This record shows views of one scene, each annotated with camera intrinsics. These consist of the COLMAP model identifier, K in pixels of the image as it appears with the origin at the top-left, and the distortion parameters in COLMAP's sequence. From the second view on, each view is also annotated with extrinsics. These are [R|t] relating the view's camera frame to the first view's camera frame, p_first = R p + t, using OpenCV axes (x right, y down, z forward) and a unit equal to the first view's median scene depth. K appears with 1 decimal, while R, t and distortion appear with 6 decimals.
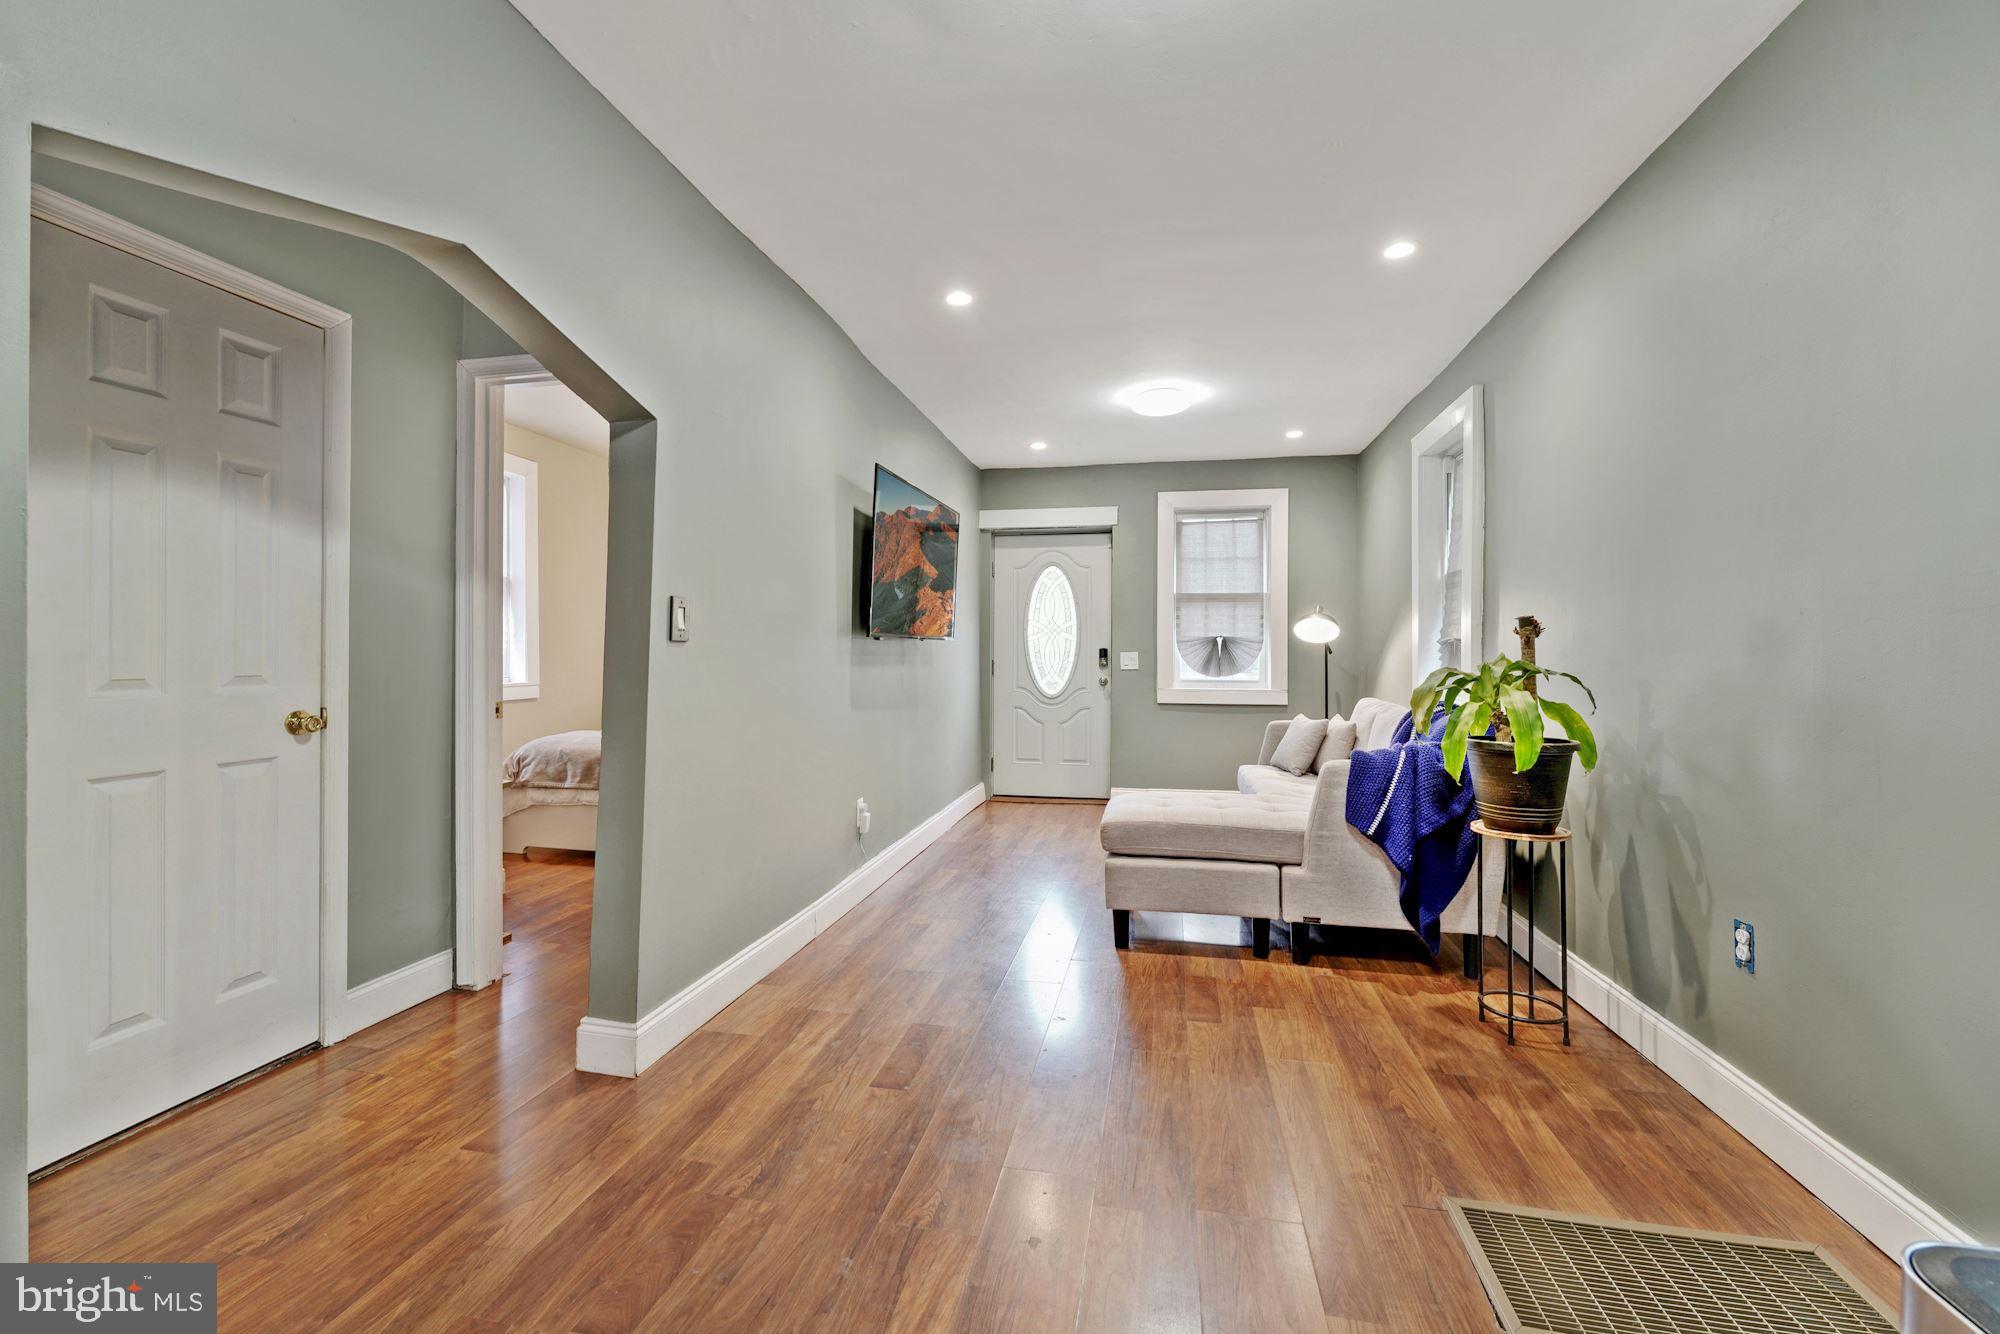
lens RADIAL K [[807.3, 0, 989.1], [0, 807.3, 652.9], [0, 0, 1]] dist [0.002596, -0.000273]
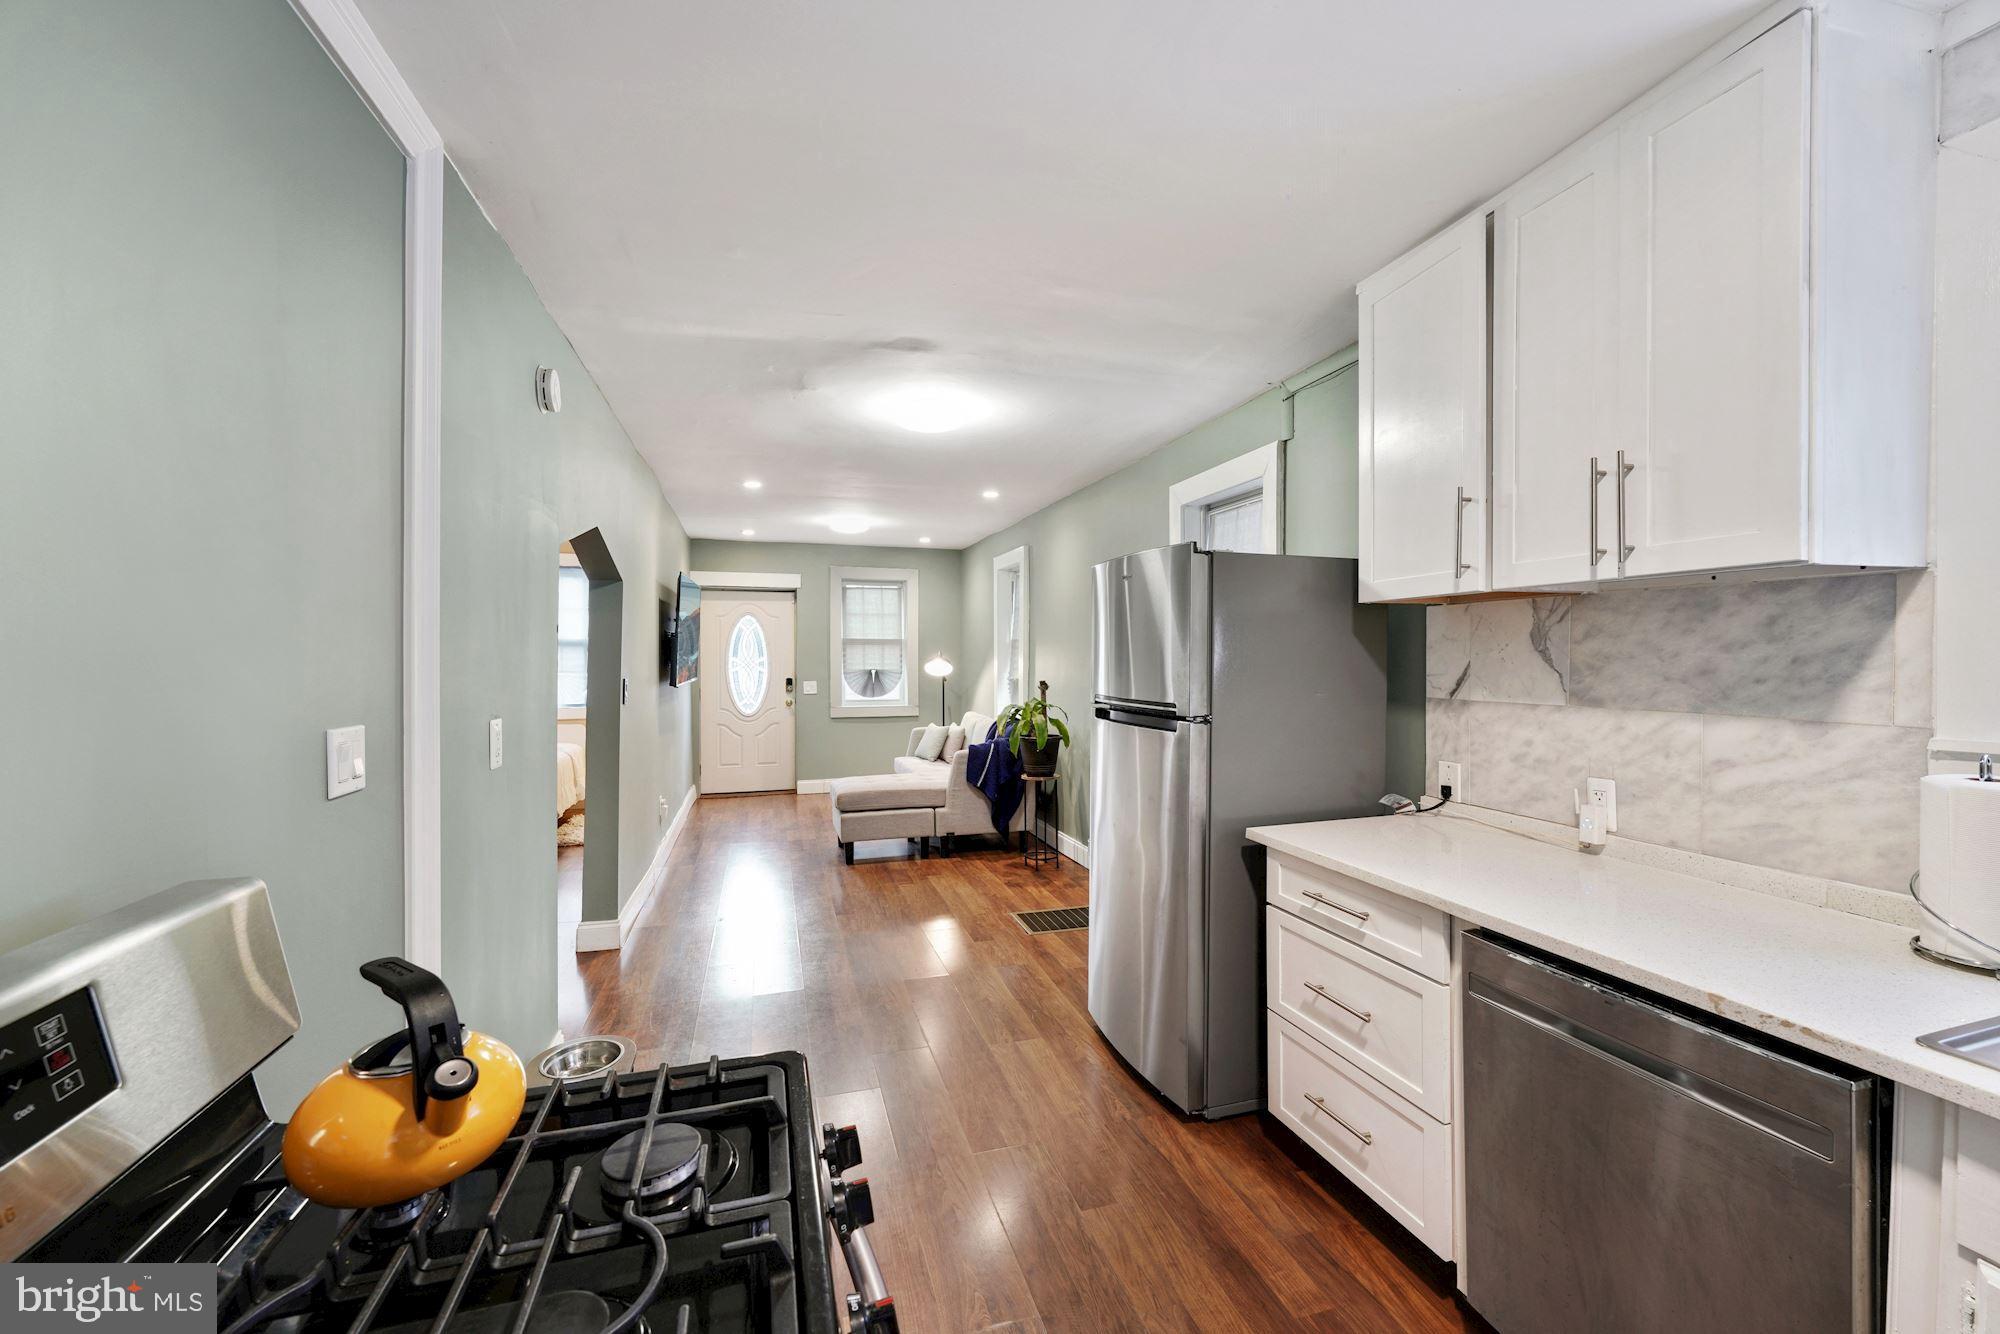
lens RADIAL K [[807.3, 0, 998.2], [0, 807.3, 683.6], [0, 0, 1]] dist [0.002596, -0.000273]
pose [[0.877503, -0.017718, 0.479243, -0.298227], [0.000176, 0.999329, 0.036623, -0.069042], [-0.479570, -0.032052, 0.876918, -0.521581]]
